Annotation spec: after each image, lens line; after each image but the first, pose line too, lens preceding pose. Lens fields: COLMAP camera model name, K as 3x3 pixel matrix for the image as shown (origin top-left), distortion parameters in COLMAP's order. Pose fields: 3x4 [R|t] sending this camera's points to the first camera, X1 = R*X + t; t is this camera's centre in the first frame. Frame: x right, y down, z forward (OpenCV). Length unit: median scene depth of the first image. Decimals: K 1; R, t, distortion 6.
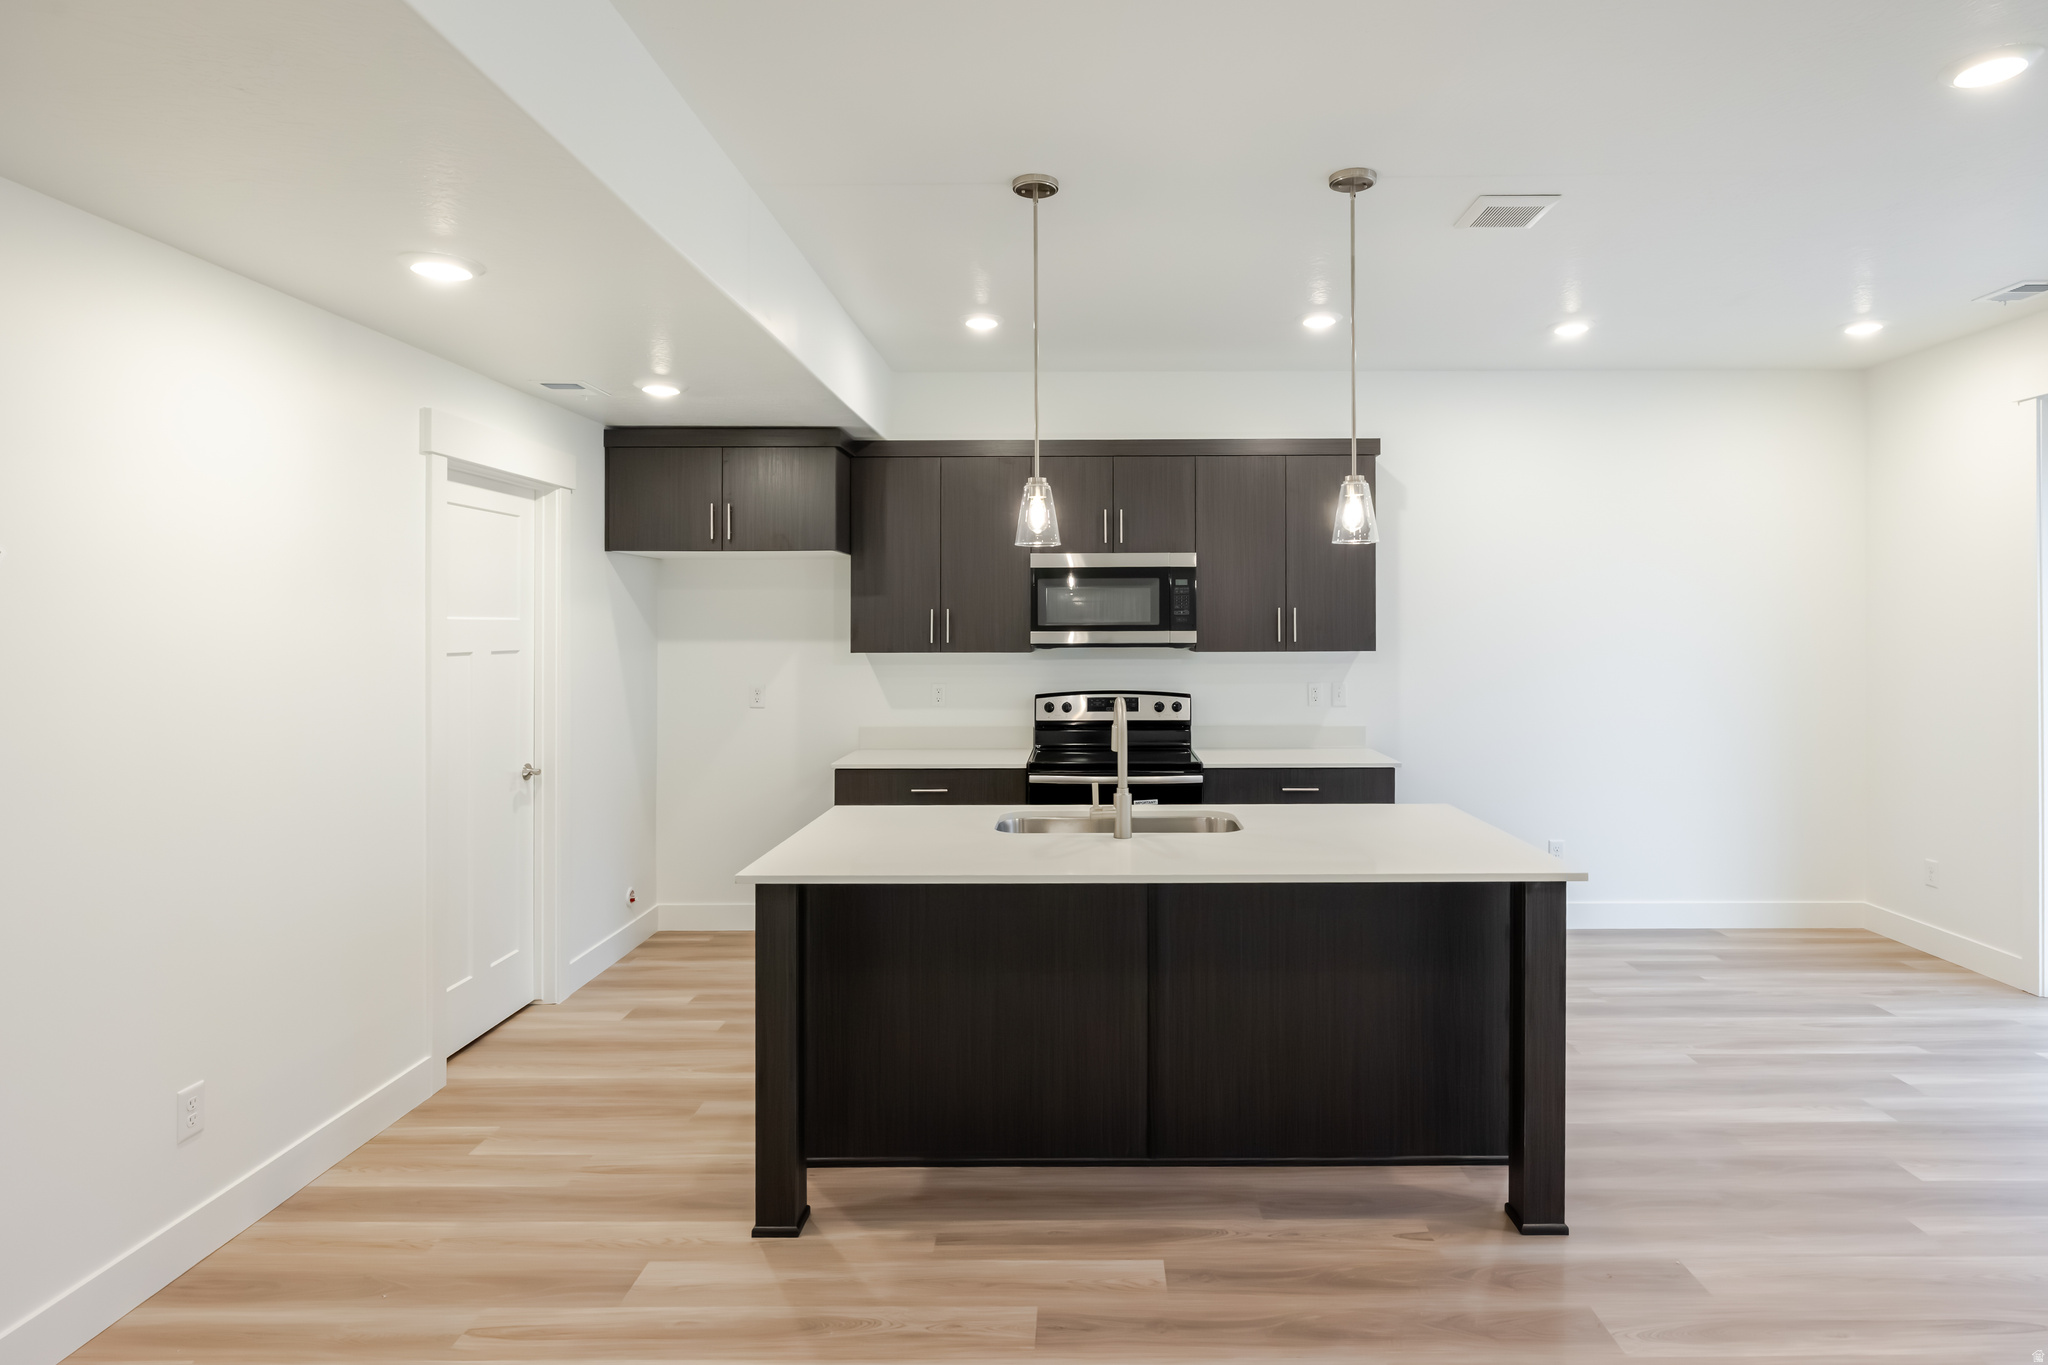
lens RADIAL K [[1116.5, 0, 1088.5], [0, 1116.5, 623.6], [0, 0, 1]] dist [0.000400, -0.000545]
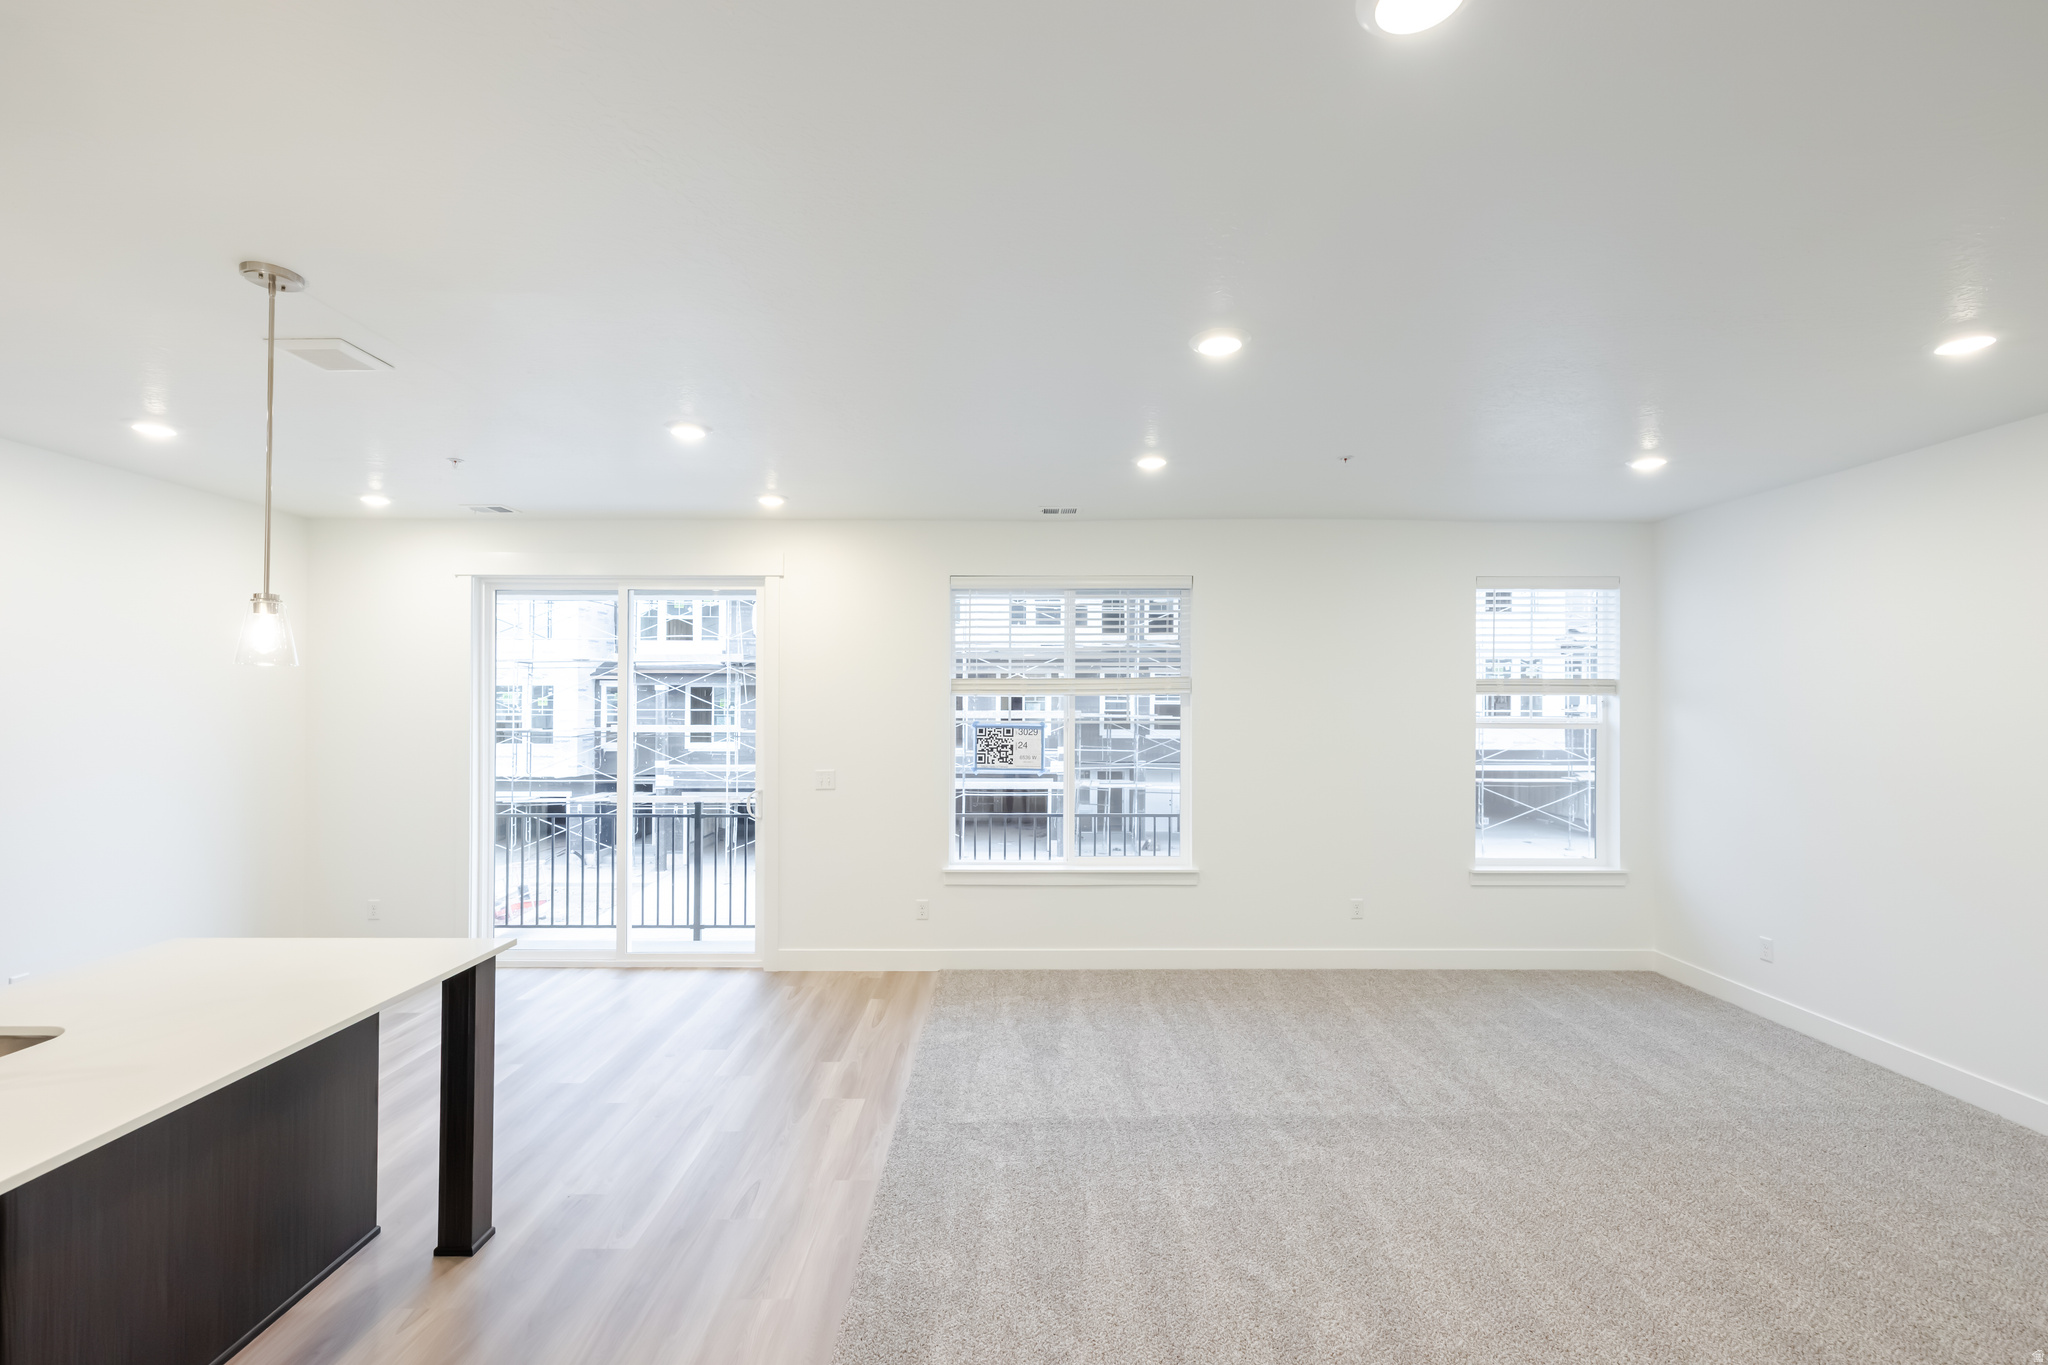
lens RADIAL K [[867.3, 0, 1029.9], [0, 867.3, 704.7], [0, 0, 1]] dist [0.000221, 0.000038]
pose [[-0.015653, 0.003506, 0.999871, -0.380710], [-0.009222, 0.999951, -0.003651, -0.032926], [-0.999835, -0.009278, -0.015620, 0.287278]]
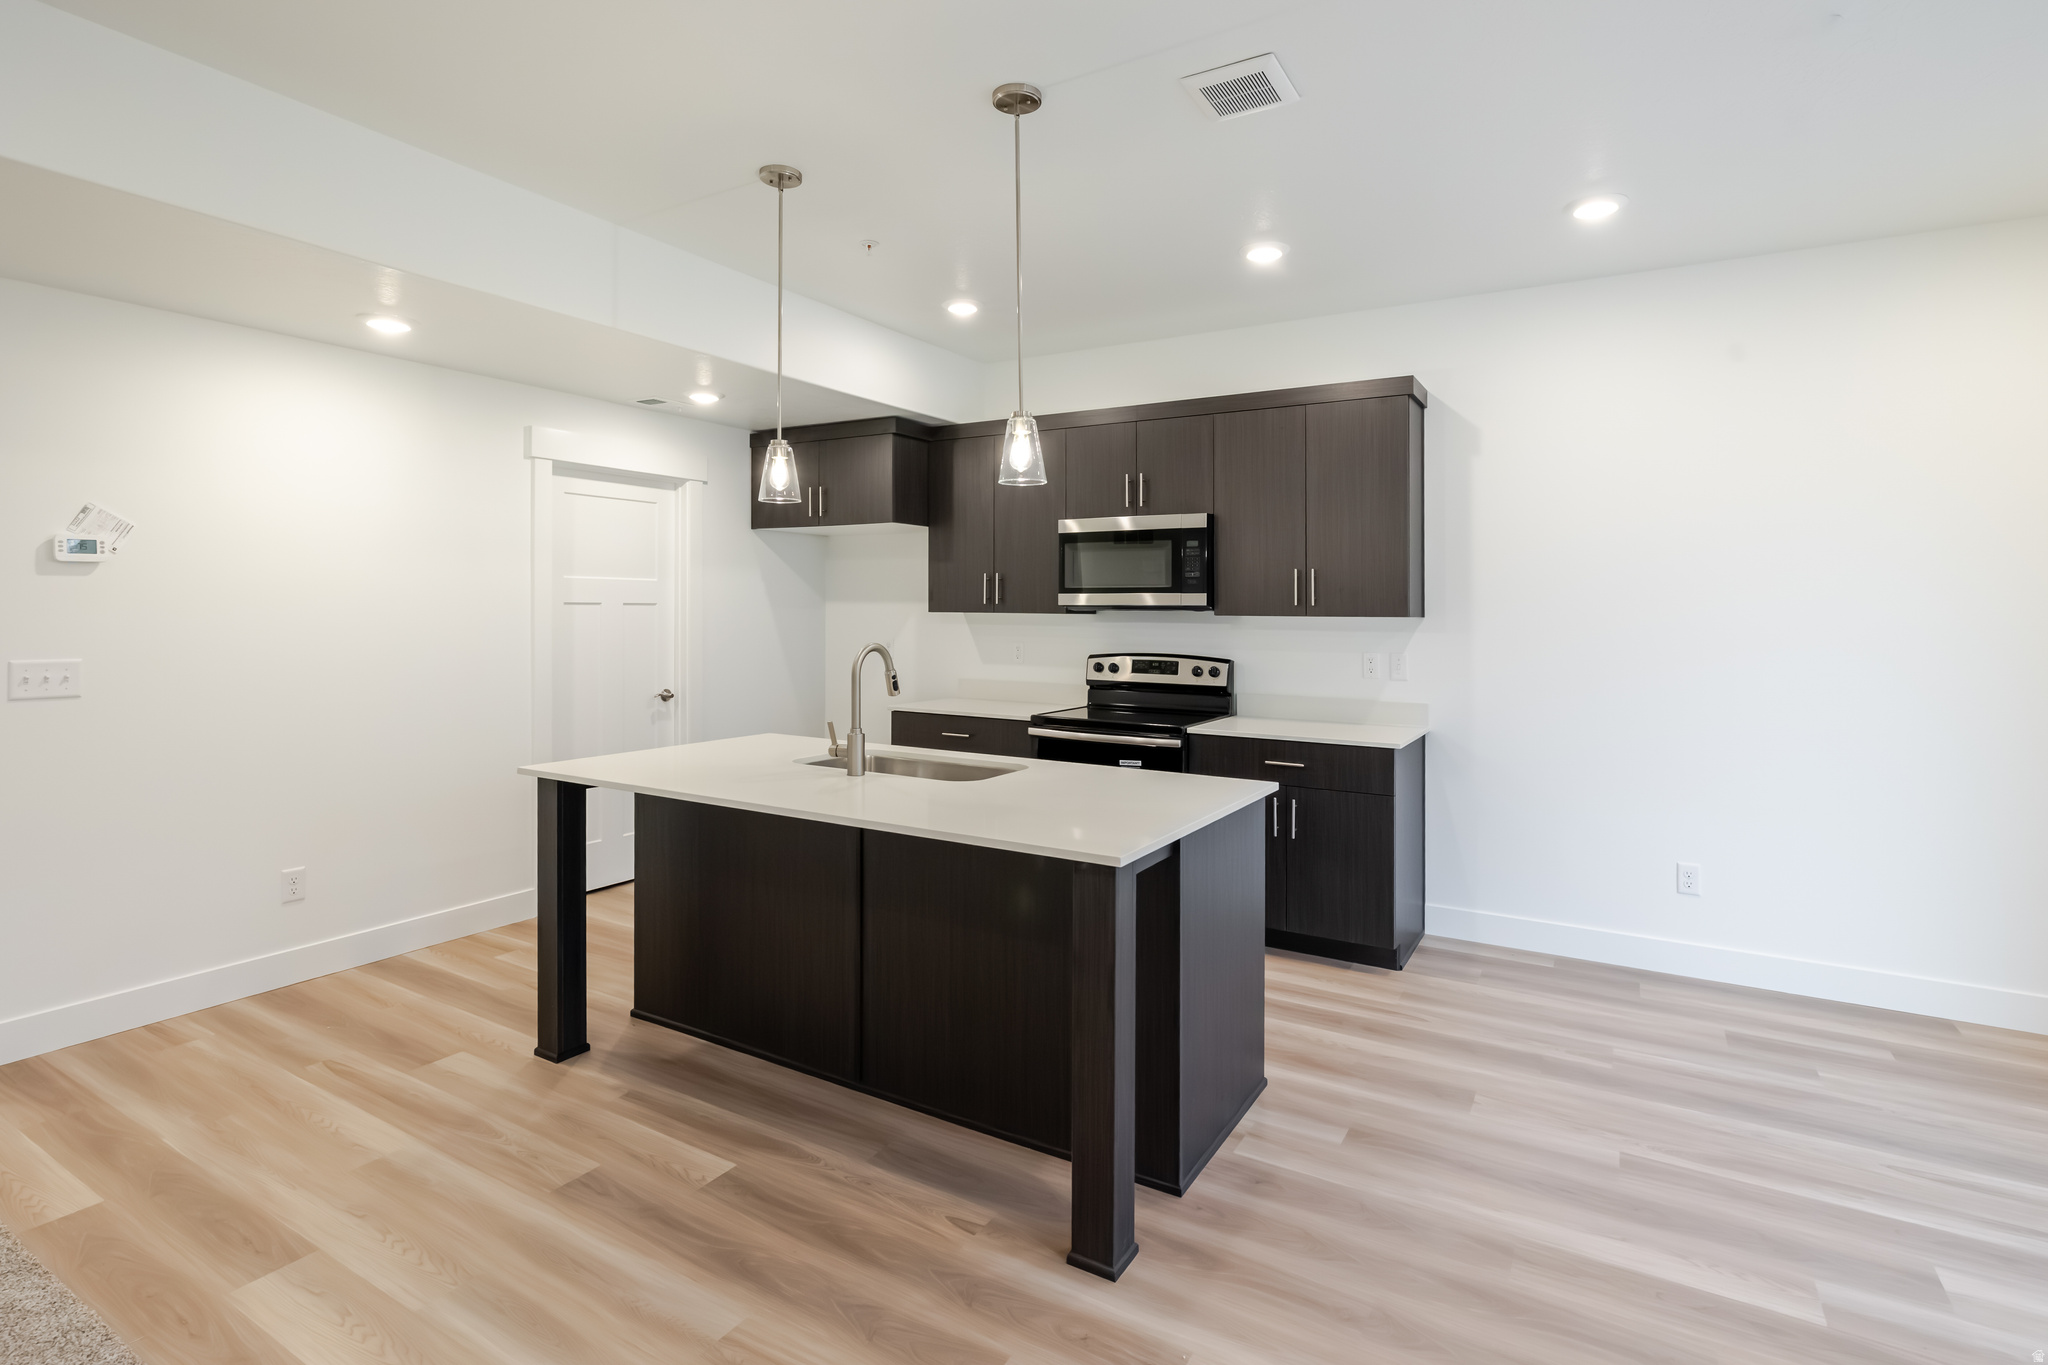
lens RADIAL K [[1003.6, 0, 1026.0], [0, 1003.6, 605.9], [0, 0, 1]] dist [-0.003972, 0.000907]
pose [[0.856829, 0.008367, -0.515532, 0.520235], [-0.009524, 0.999955, 0.000399, 0.023567], [0.515512, 0.004568, 0.856870, 0.213202]]
